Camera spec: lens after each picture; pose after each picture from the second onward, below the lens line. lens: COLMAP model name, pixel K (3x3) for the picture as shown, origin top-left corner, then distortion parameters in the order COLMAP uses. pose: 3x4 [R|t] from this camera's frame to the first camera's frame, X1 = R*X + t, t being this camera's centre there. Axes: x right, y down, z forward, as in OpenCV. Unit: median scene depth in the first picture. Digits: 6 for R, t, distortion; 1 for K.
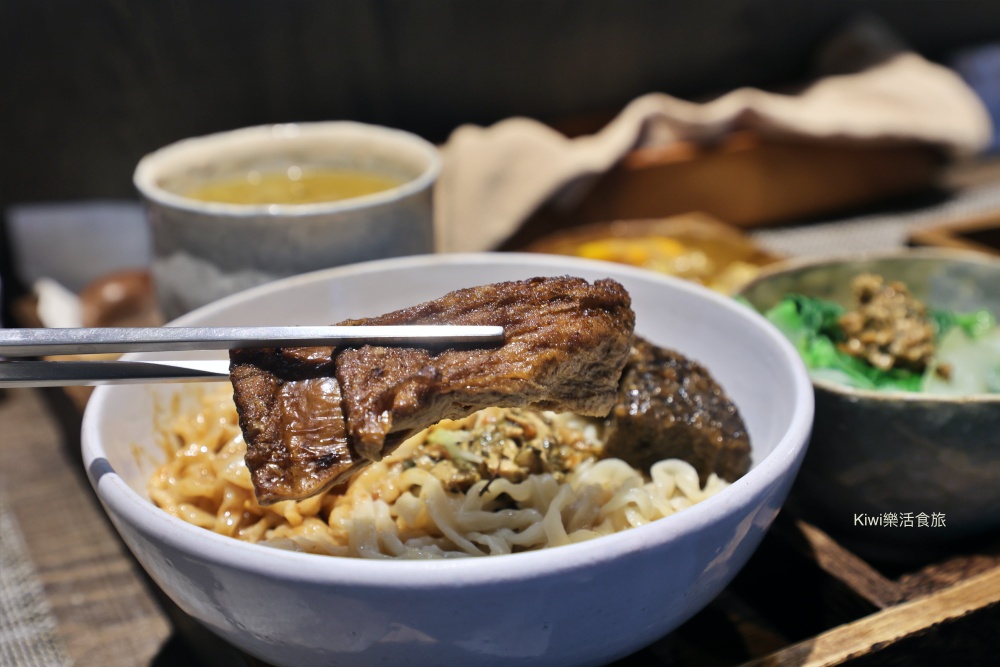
lens RADIAL K [[1662.0, 0, 500.0], [0, 1662.0, 334.1], [0, 0, 1]] dist [0.206622, 0.000000]
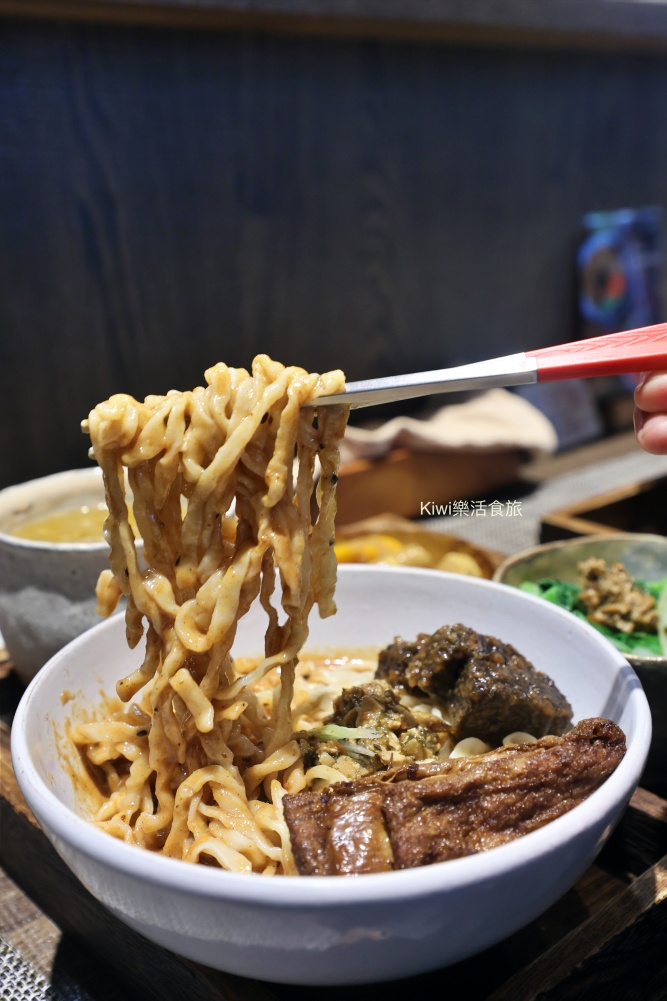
lens RADIAL K [[1164.5, 0, 334.1], [0, 1164.5, 497.9], [0, 0, 1]] dist [0.063126, 0.000000]
pose [[0.964613, -0.069570, 0.254327, -0.203754], [0.086187, 0.994772, -0.054775, -0.051364], [-0.249187, 0.074757, 0.965566, 0.187903]]
